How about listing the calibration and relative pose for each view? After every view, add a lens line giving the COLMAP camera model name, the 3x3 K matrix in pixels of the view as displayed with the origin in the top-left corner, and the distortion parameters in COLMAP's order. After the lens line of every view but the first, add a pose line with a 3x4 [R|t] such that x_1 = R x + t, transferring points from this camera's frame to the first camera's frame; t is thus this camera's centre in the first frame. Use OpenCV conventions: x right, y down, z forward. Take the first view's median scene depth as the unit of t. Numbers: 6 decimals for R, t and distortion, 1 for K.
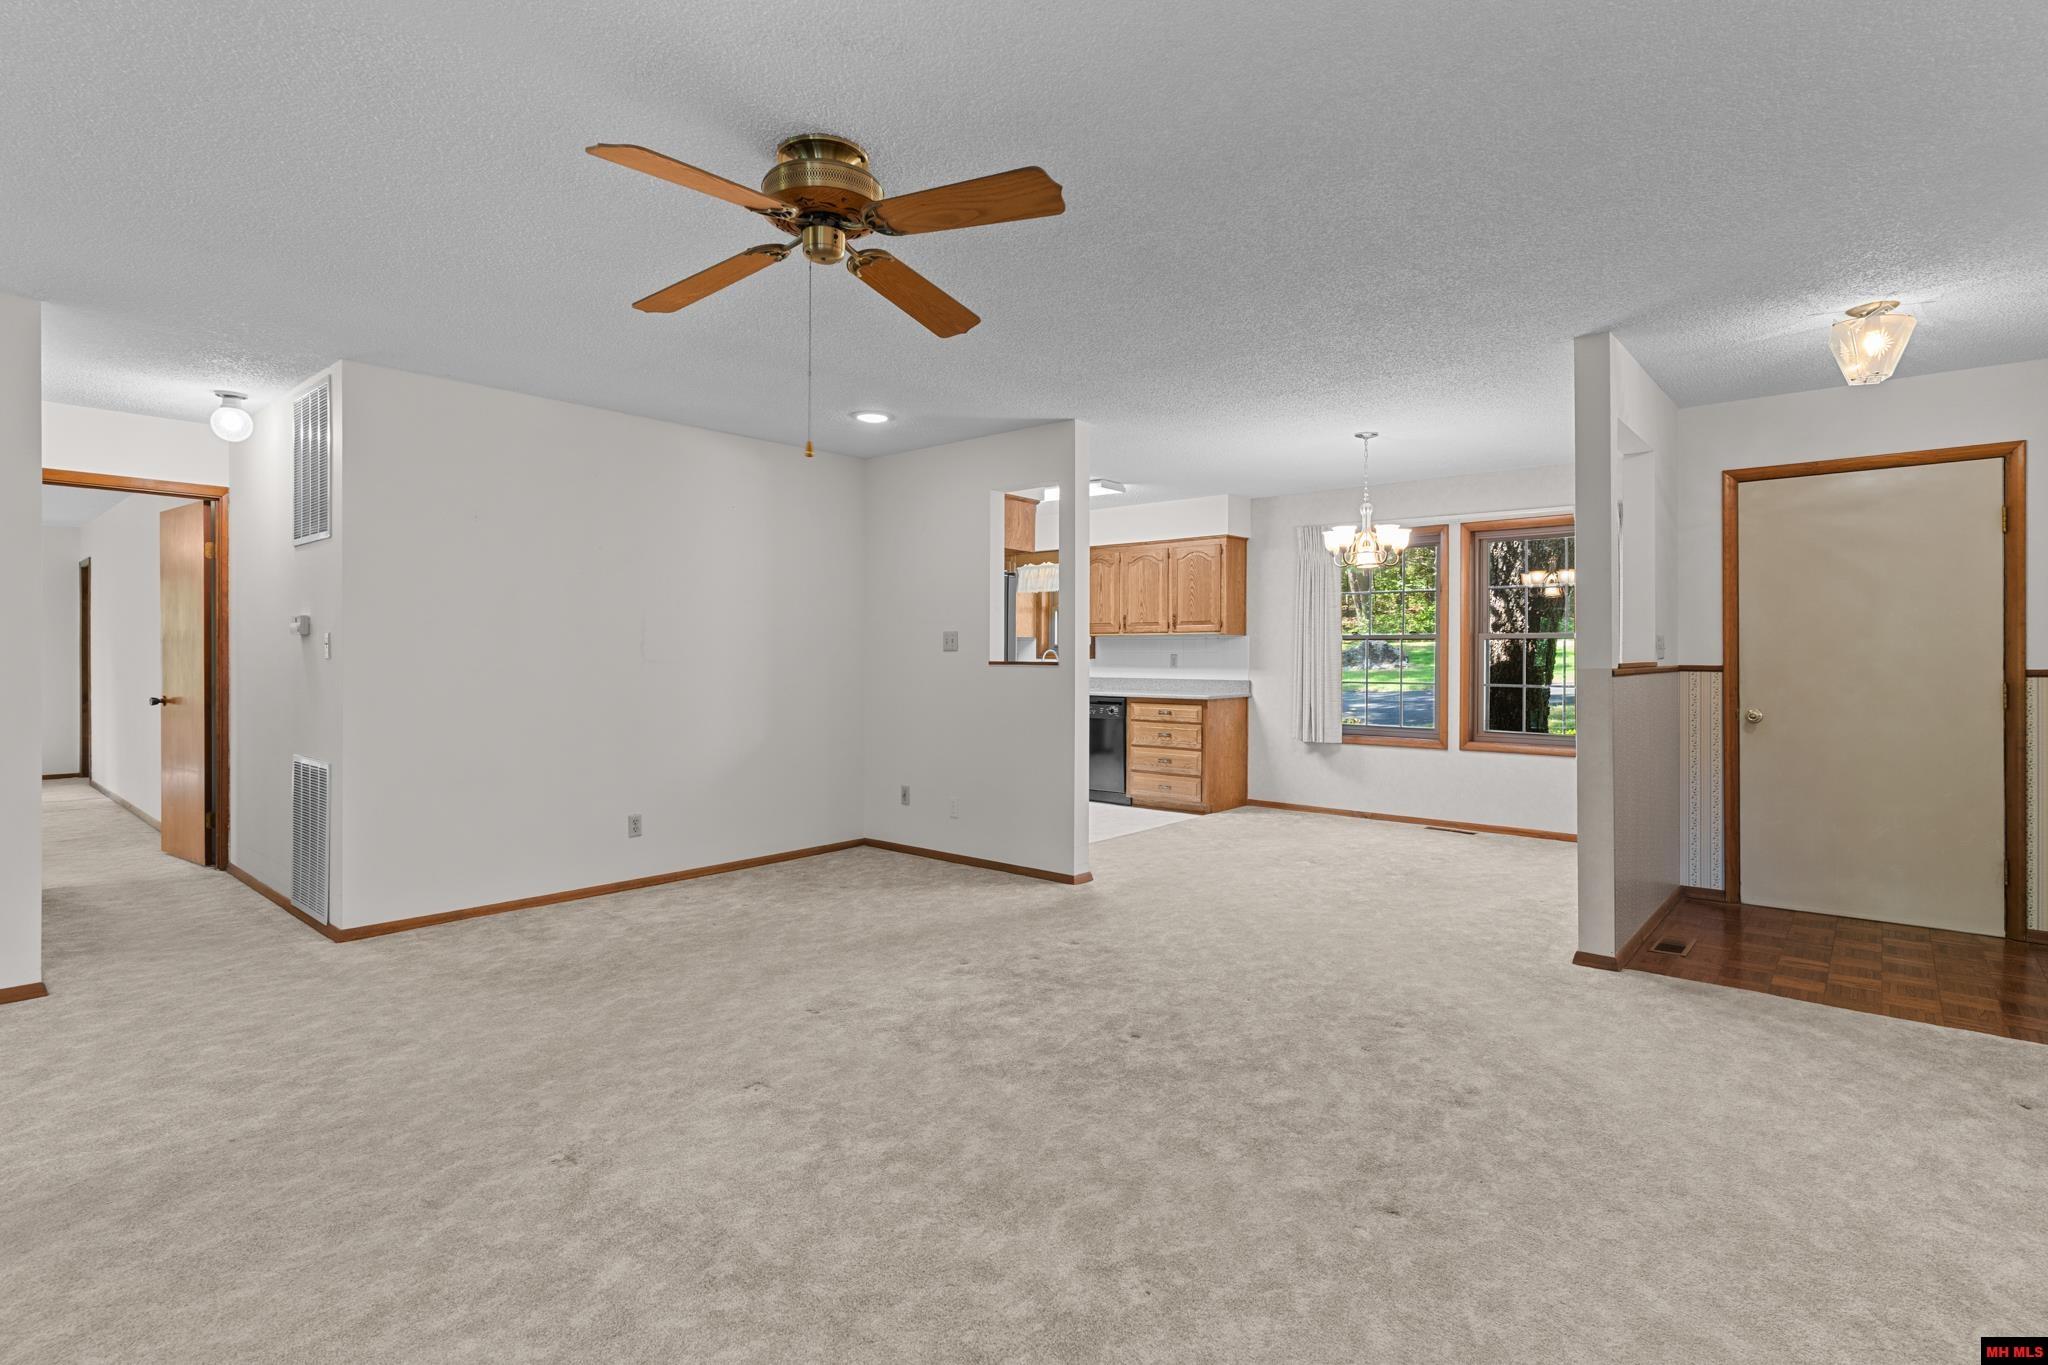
lens RADIAL K [[992.9, 0, 1024.0], [0, 992.9, 682.5], [0, 0, 1]] dist [0.000981, 0.000151]
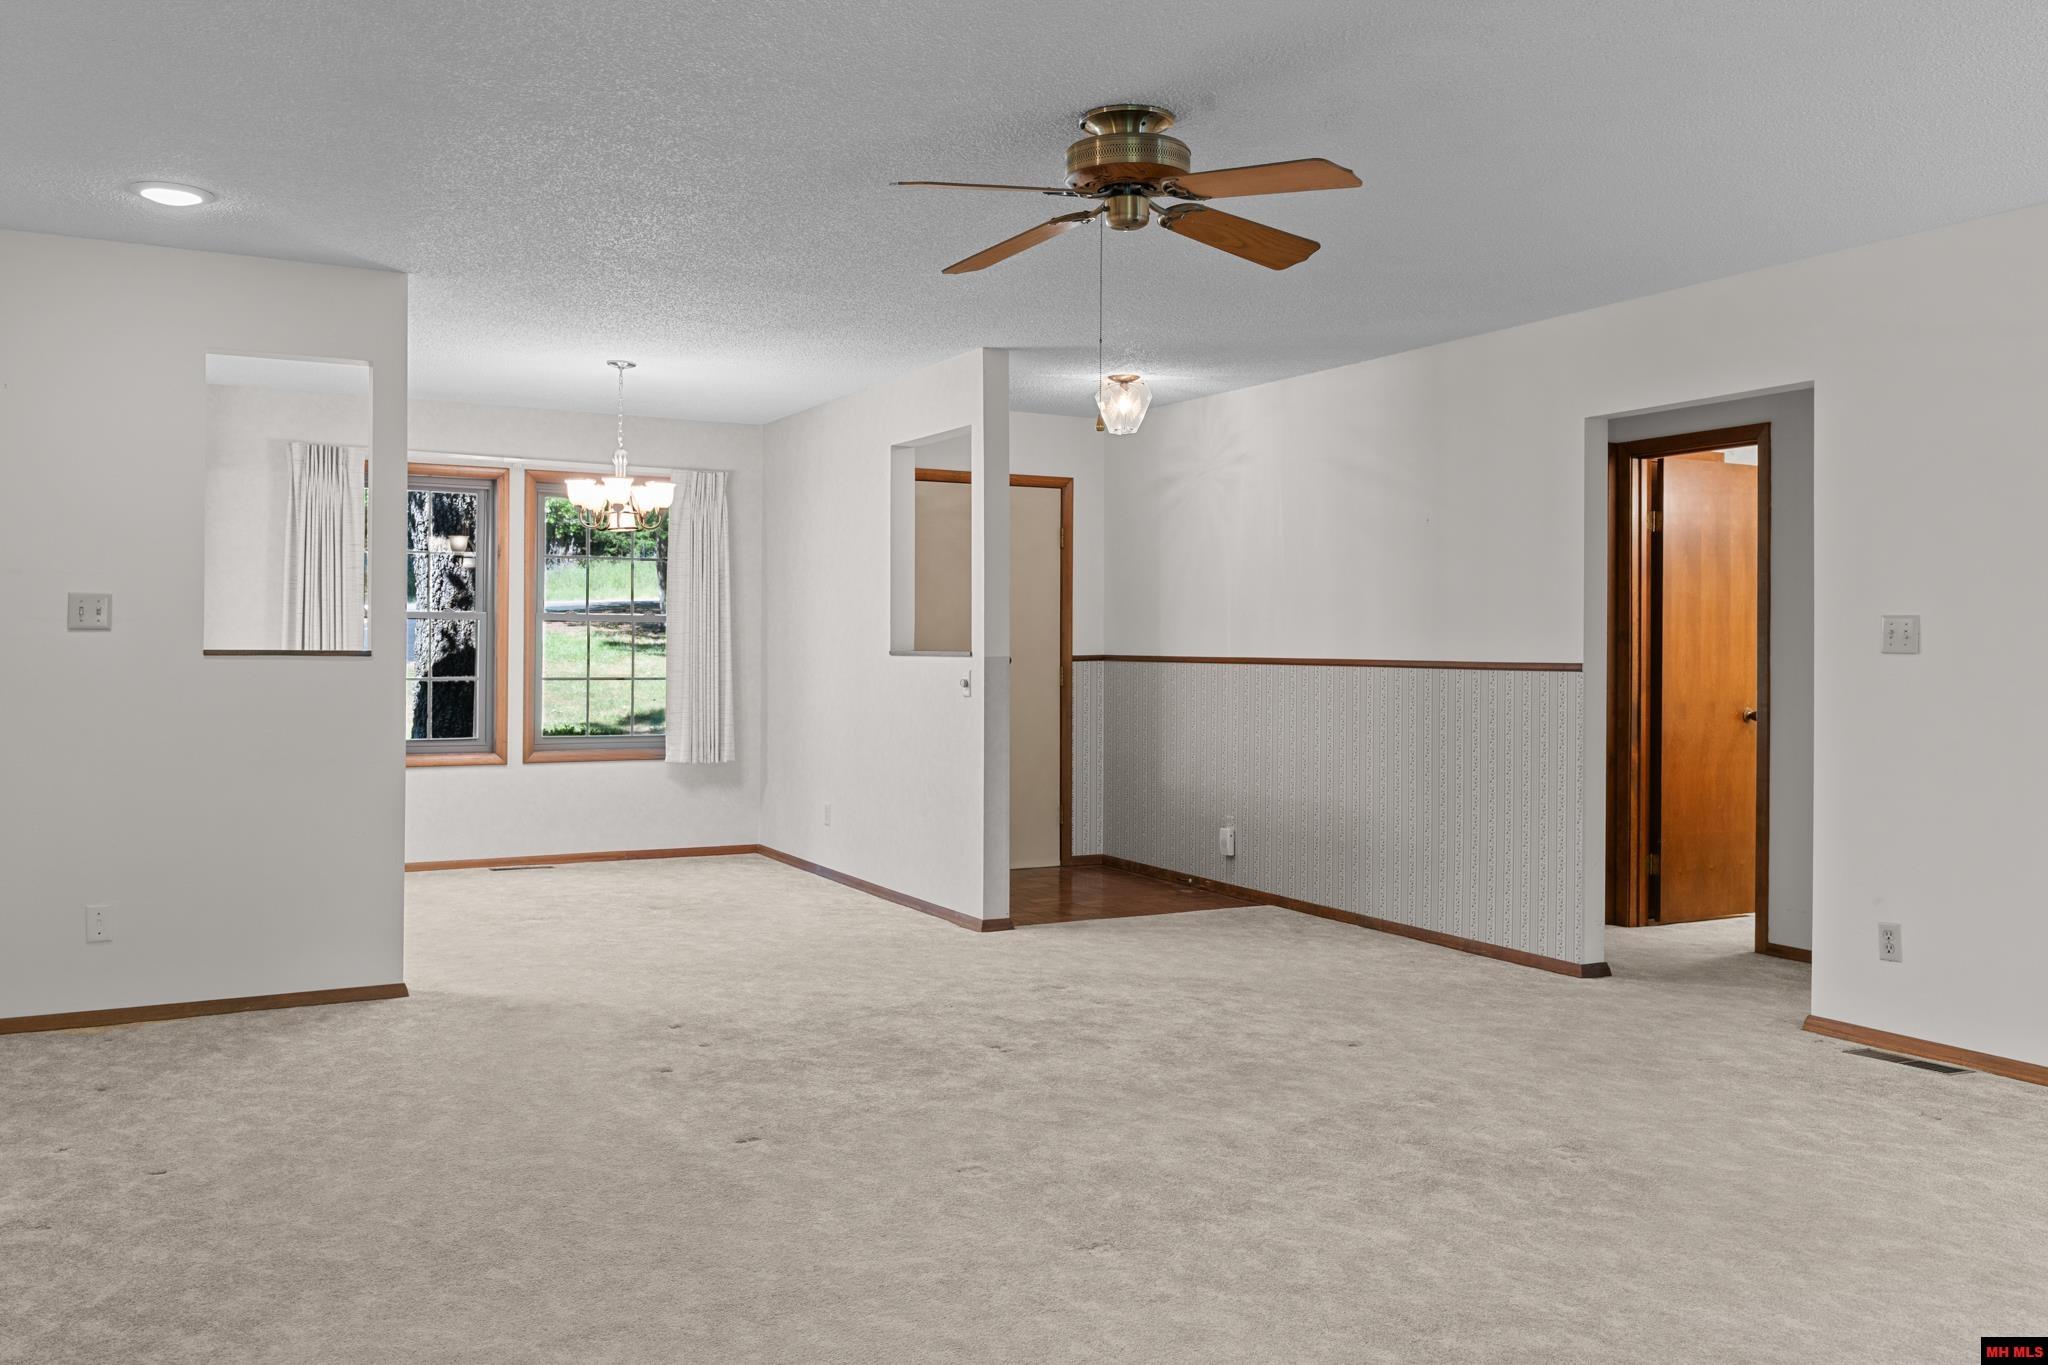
lens RADIAL K [[1616.6, 0, 1024.0], [0, 1616.6, 682.5], [0, 0, 1]] dist [0.006035, -0.094818]
pose [[0.356084, -0.019870, 0.934243, -0.969986], [0.018576, 0.999727, 0.014183, -0.009088], [-0.934269, 0.012304, 0.356356, 0.312906]]
